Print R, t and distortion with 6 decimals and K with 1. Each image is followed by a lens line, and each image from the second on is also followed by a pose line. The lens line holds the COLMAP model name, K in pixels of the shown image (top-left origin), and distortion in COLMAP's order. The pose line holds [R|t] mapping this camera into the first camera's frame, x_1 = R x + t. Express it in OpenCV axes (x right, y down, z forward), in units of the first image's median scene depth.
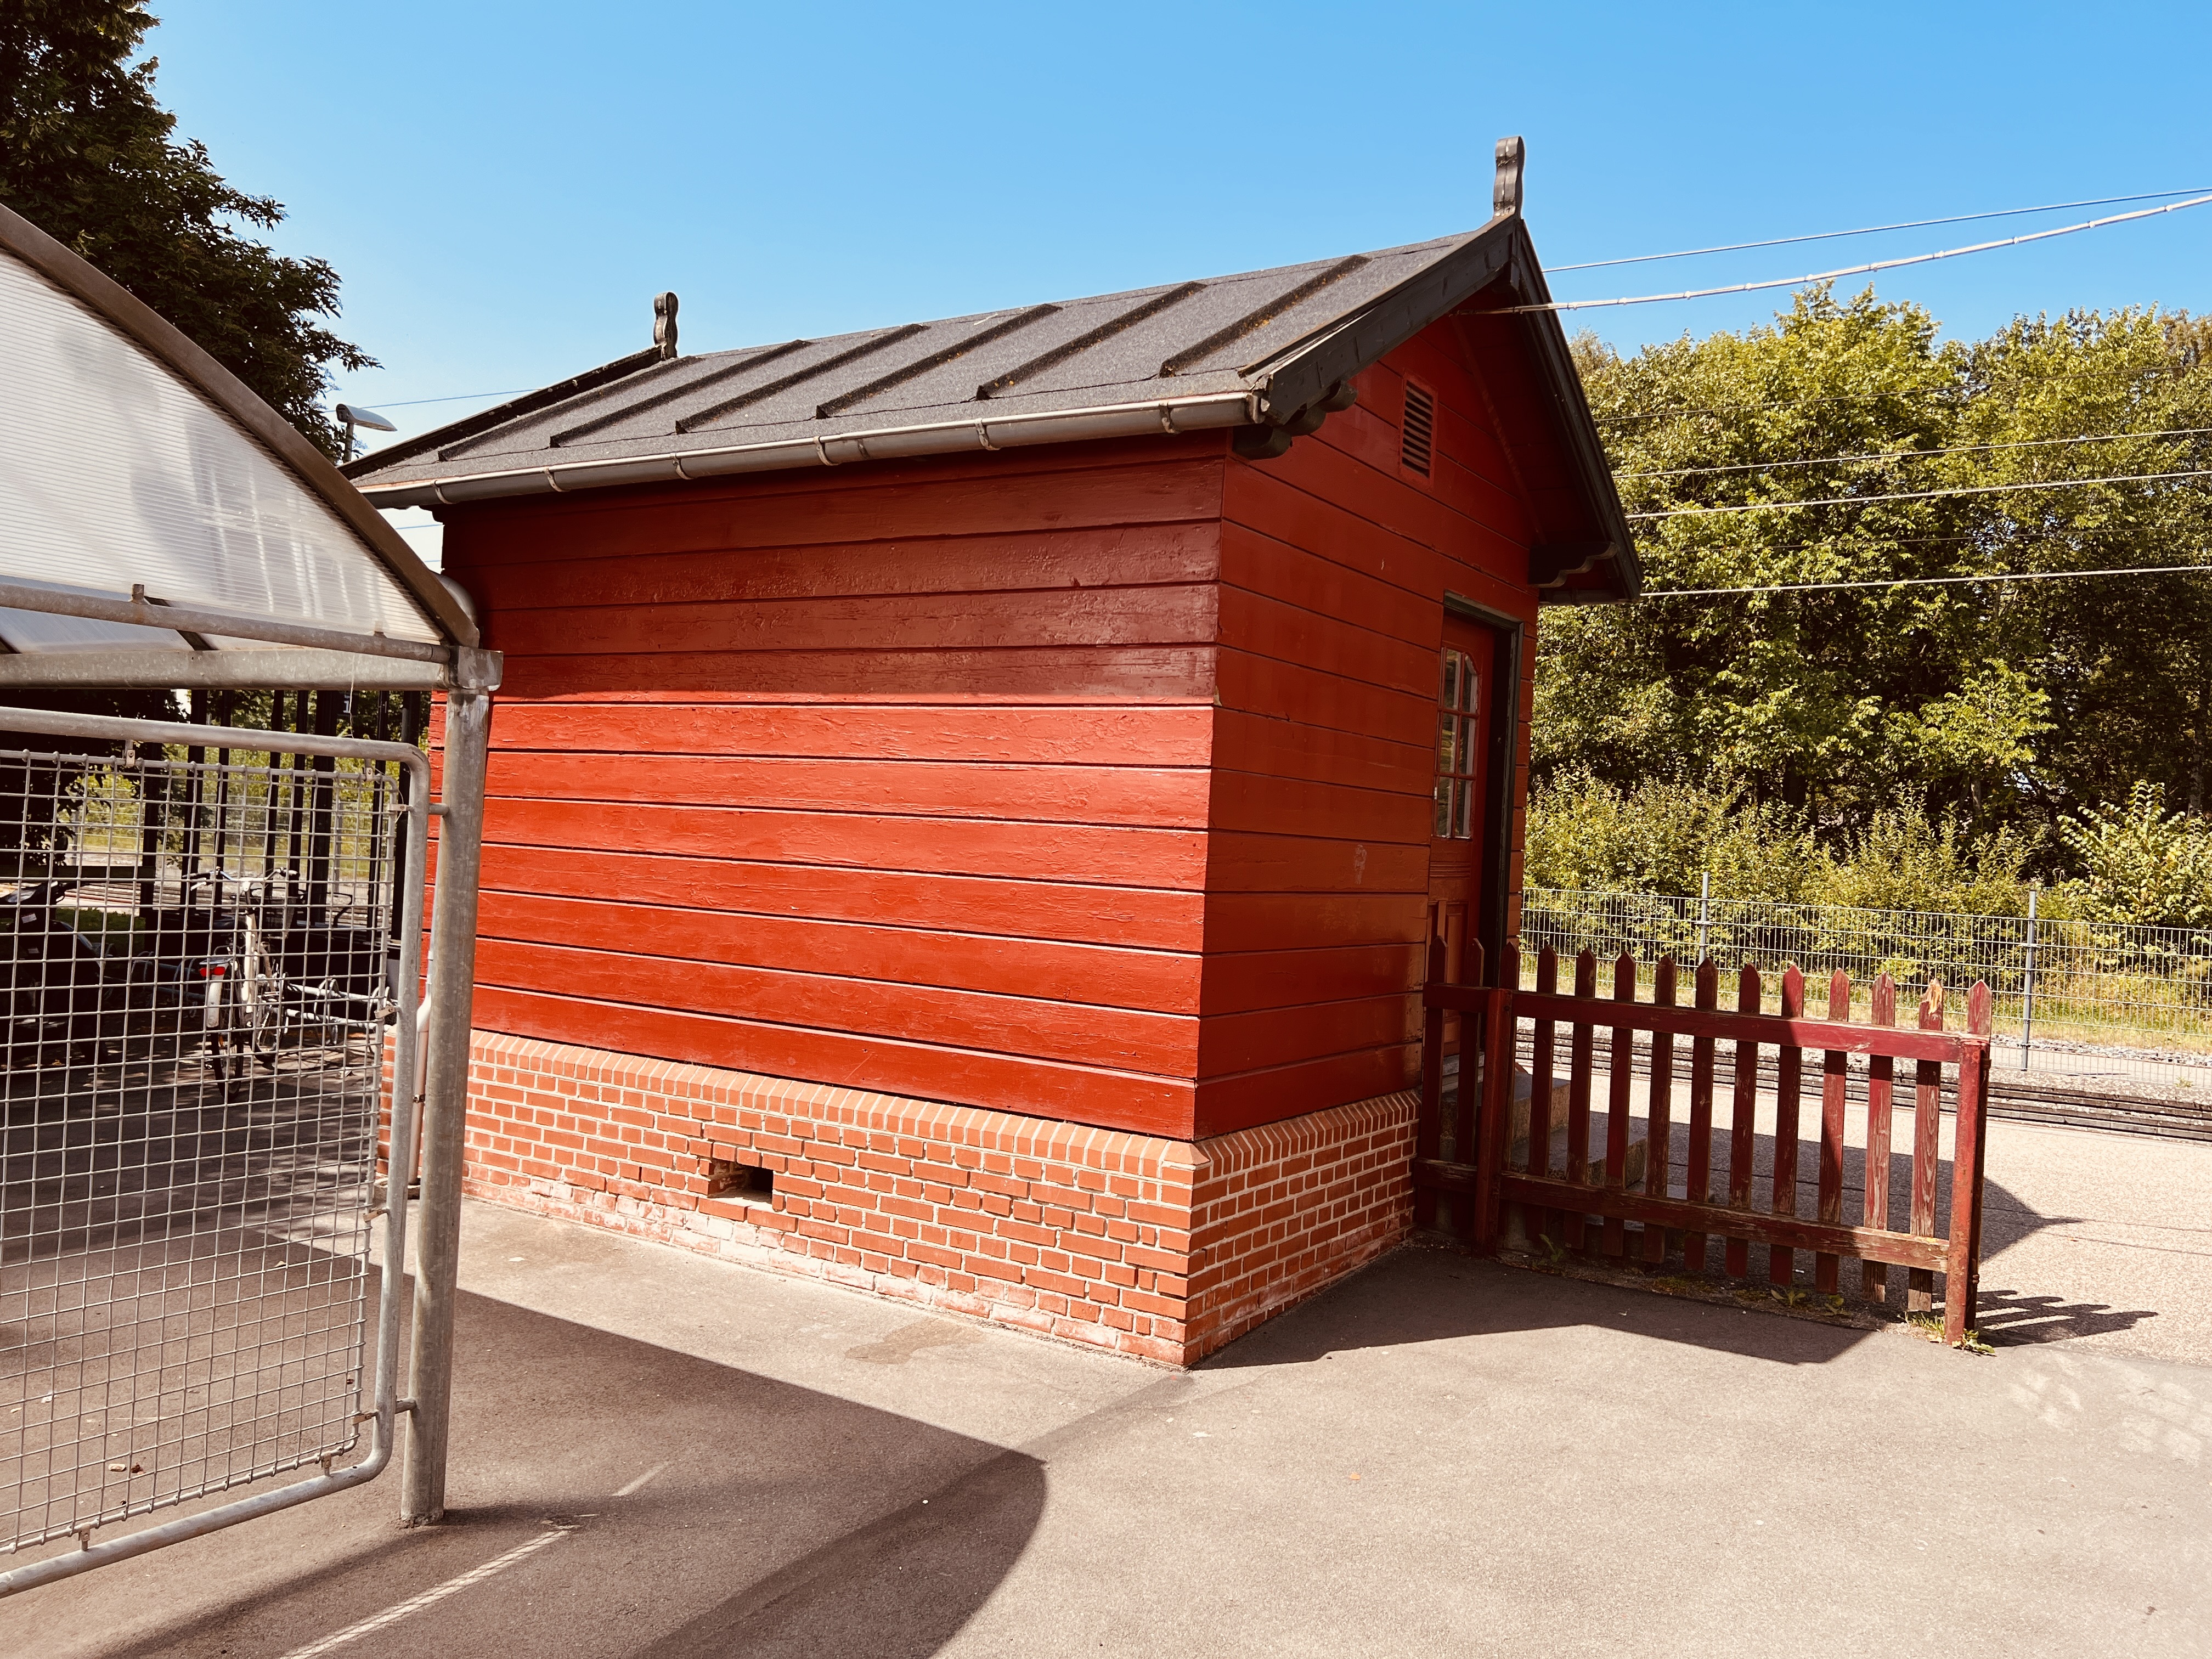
lens RADIAL K [[1652.6, 0, 1103.0], [0, 1652.6, 826.7], [0, 0, 1]] dist [0.070080, -0.081634]
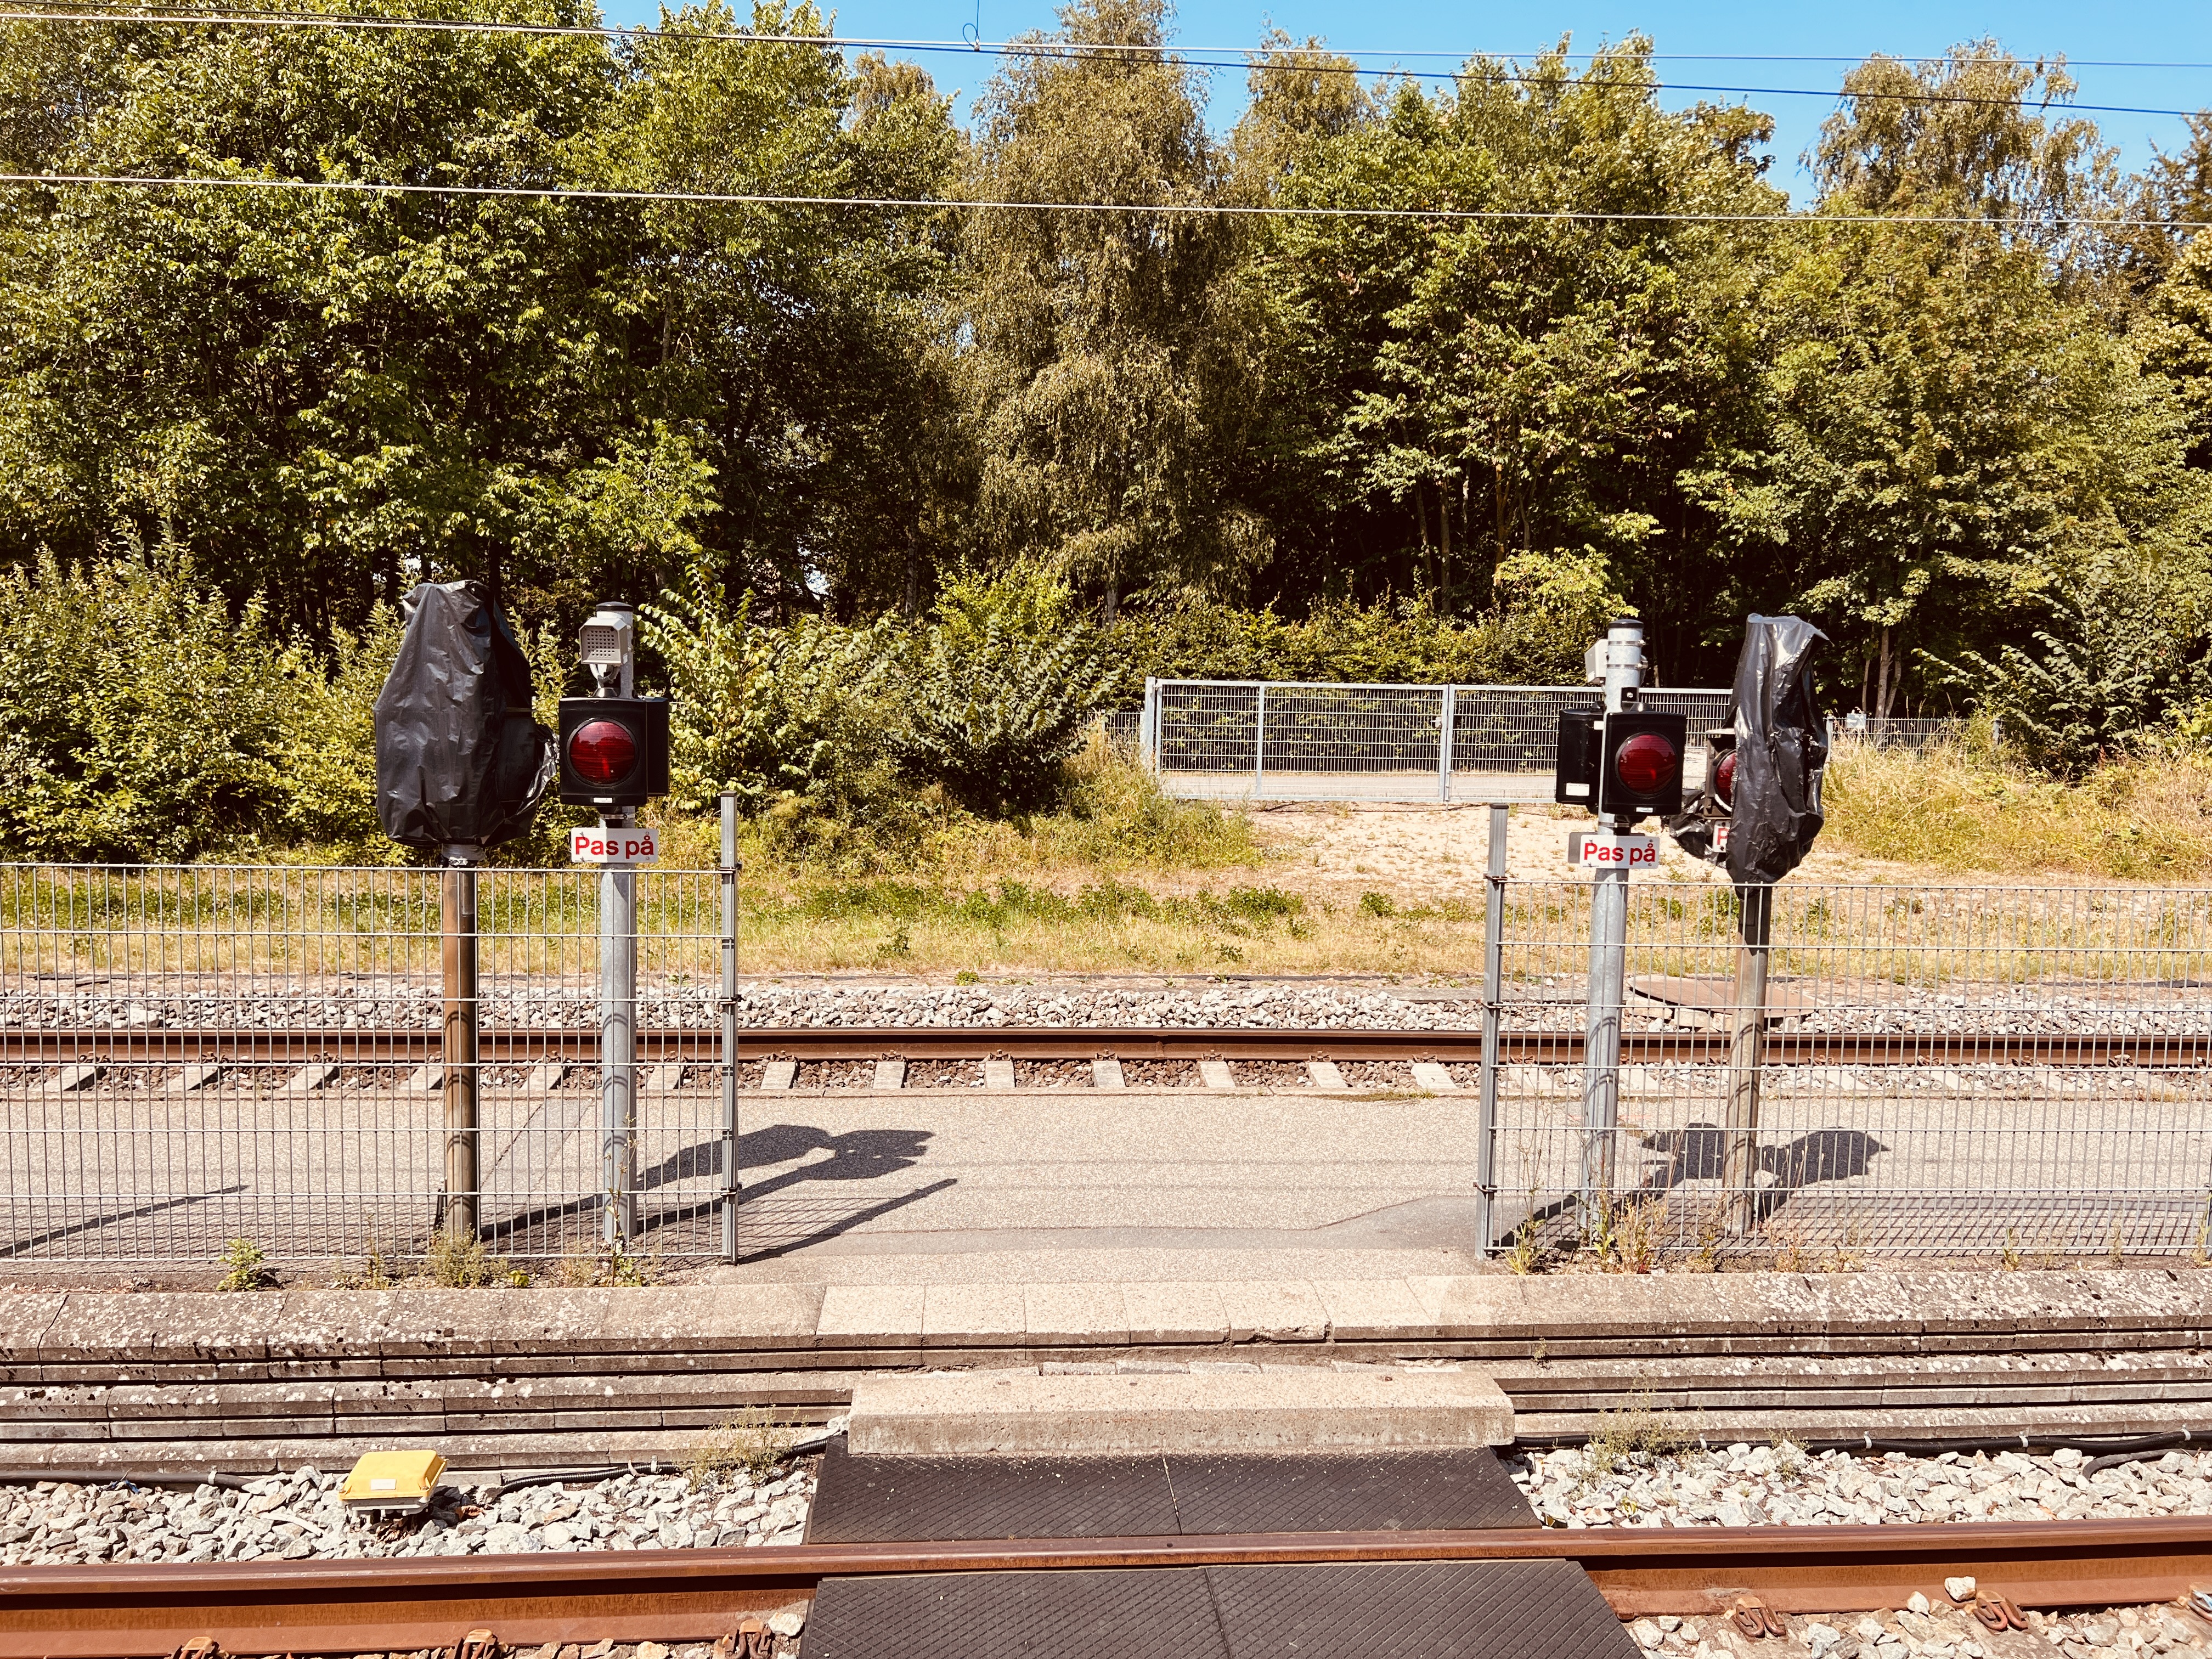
lens RADIAL K [[1652.6, 0, 1103.7], [0, 1652.6, 834.7], [0, 0, 1]] dist [0.070080, -0.081634]
pose [[0.794970, -0.082729, 0.600982, 0.204995], [0.017391, 0.993359, 0.113738, 0.010634], [-0.606400, -0.079966, 0.791129, 0.218686]]
